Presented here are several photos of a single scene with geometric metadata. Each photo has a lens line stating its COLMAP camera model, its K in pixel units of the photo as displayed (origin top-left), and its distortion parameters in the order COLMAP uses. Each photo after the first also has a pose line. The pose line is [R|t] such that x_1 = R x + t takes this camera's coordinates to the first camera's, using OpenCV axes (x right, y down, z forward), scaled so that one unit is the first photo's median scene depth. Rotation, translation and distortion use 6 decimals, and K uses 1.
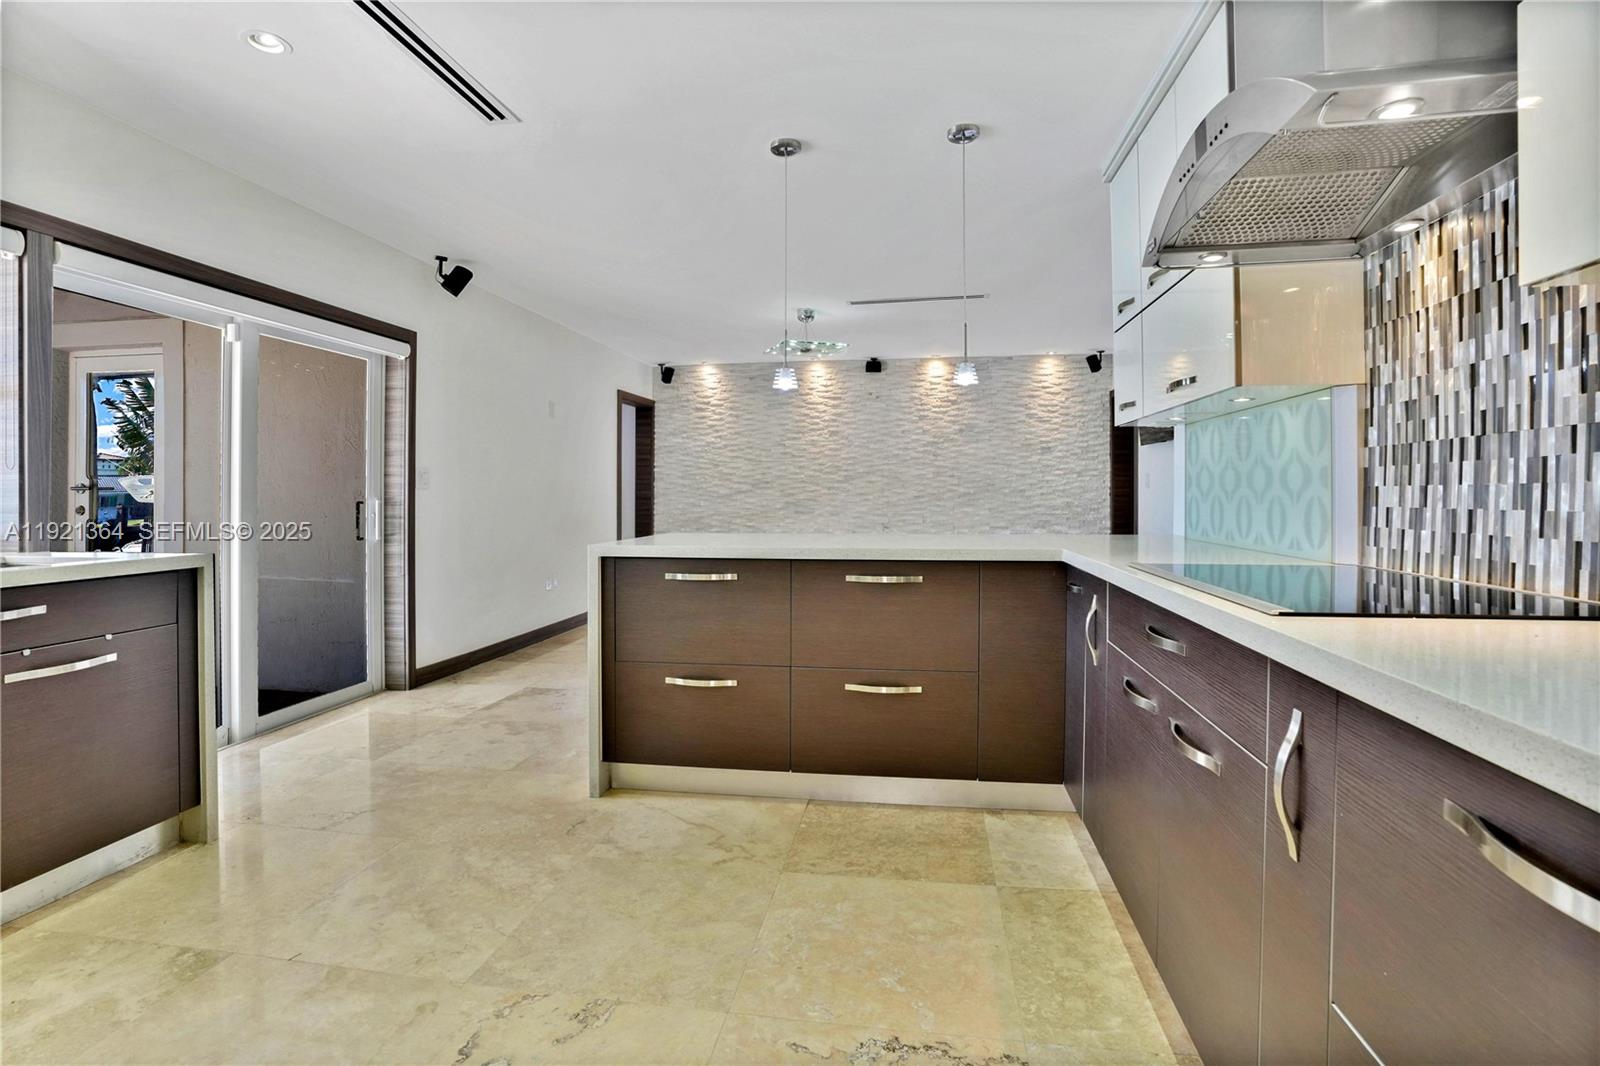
lens RADIAL K [[744.9, 0, 810.5], [0, 744.9, 499.5], [0, 0, 1]] dist [-0.067460, 0.026895]
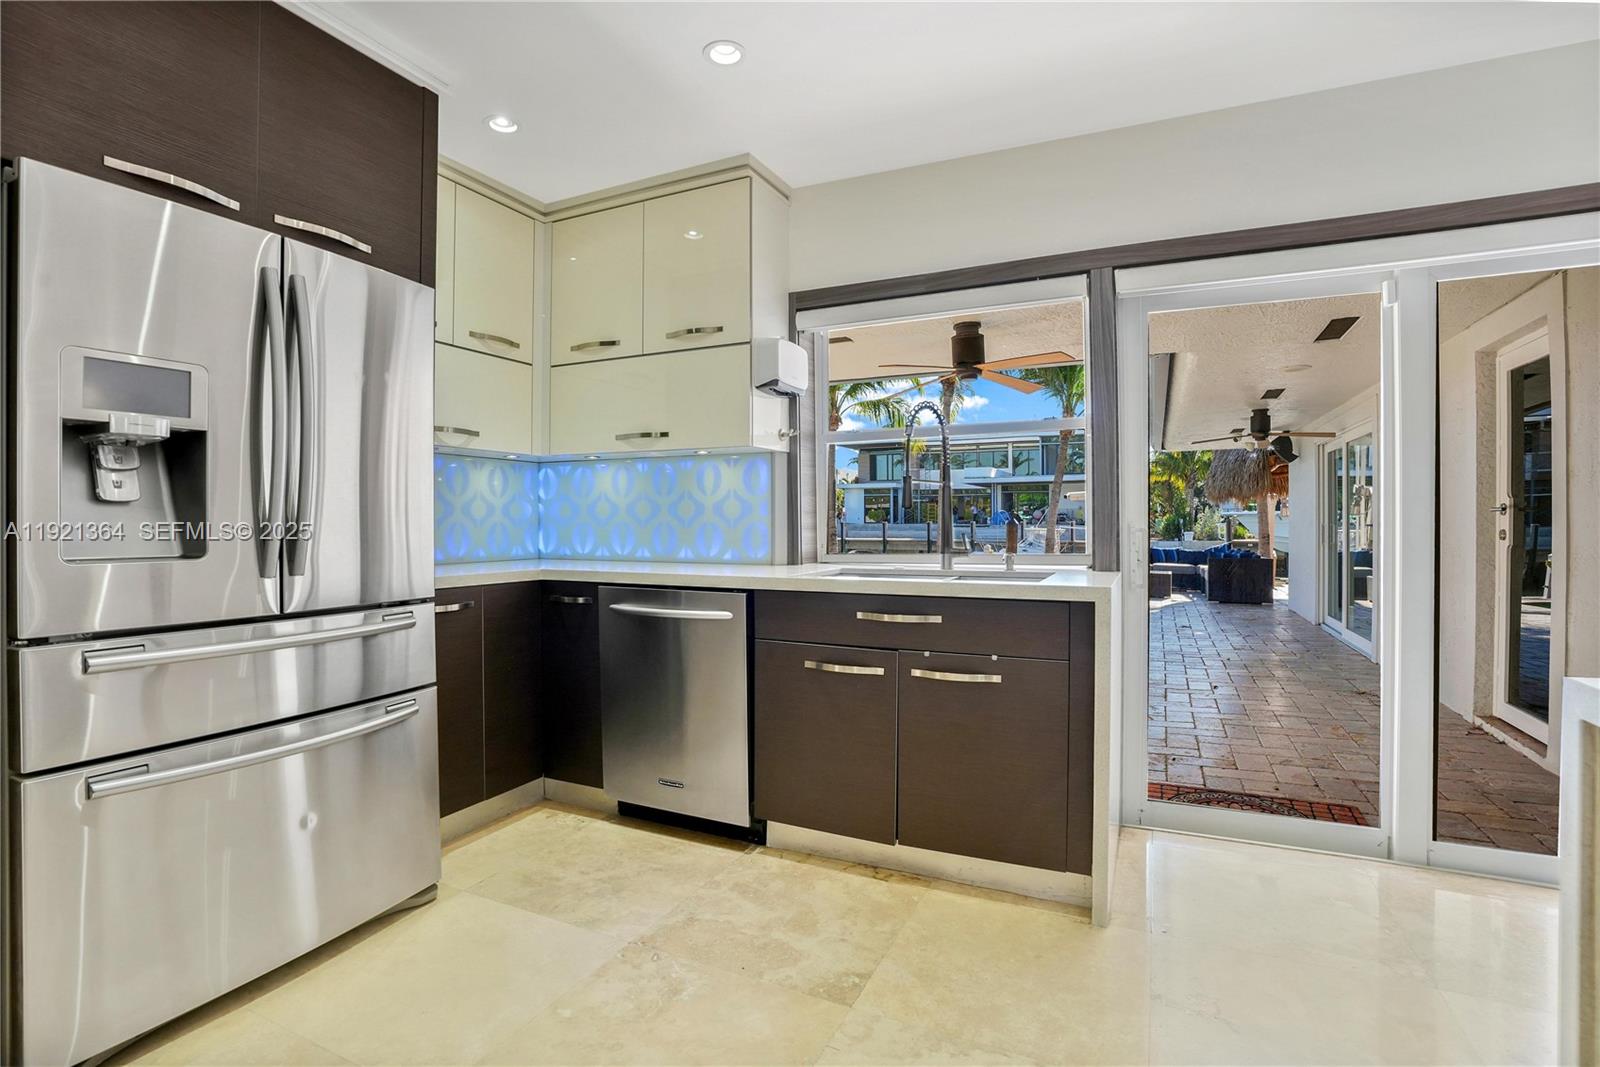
lens RADIAL K [[763.0, 0, 802.8], [0, 763.0, 524.5], [0, 0, 1]] dist [-0.063164, 0.024550]
pose [[-0.282955, 0.010110, -0.959080, 0.088154], [-0.006454, 0.999902, 0.012445, -0.005654], [0.959111, 0.009712, -0.282862, 0.759258]]
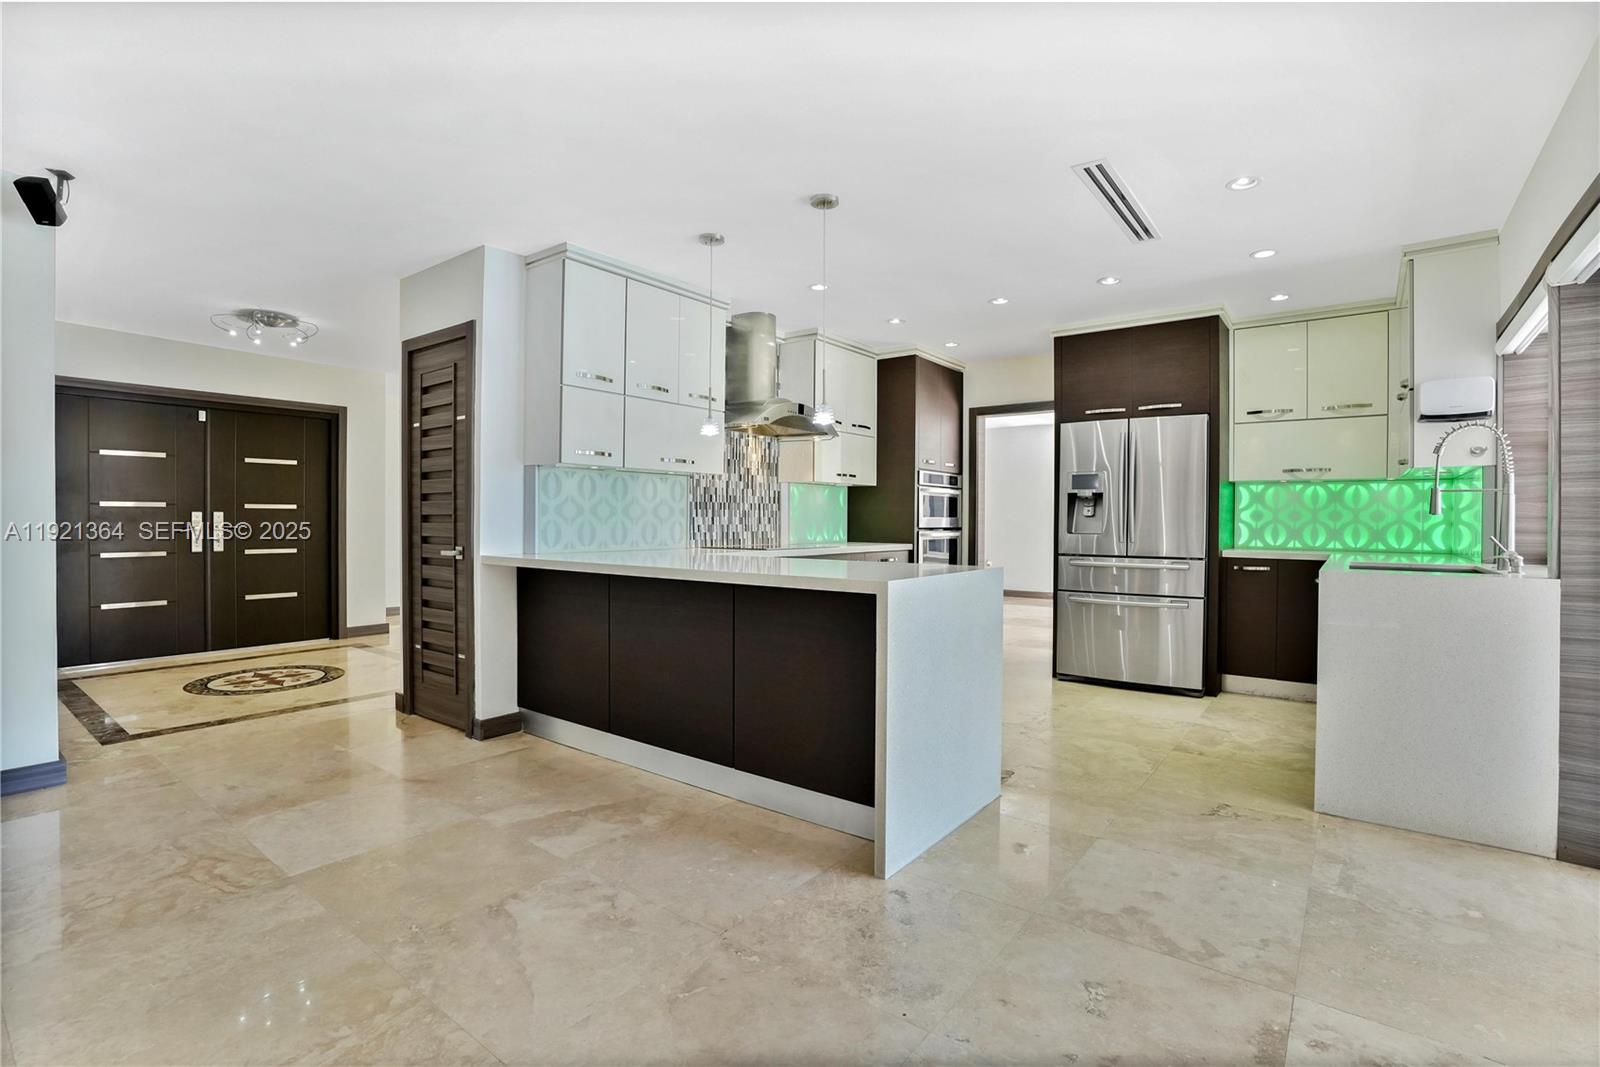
lens RADIAL K [[760.2, 0, 800.0], [0, 760.2, 533.5], [0, 0, 1]] dist [-0.030675, -0.000001]
pose [[-0.877714, -0.007860, 0.479121, -0.563446], [0.001745, 0.999806, 0.019600, -0.006792], [-0.479182, 0.018040, -0.877530, 2.077900]]
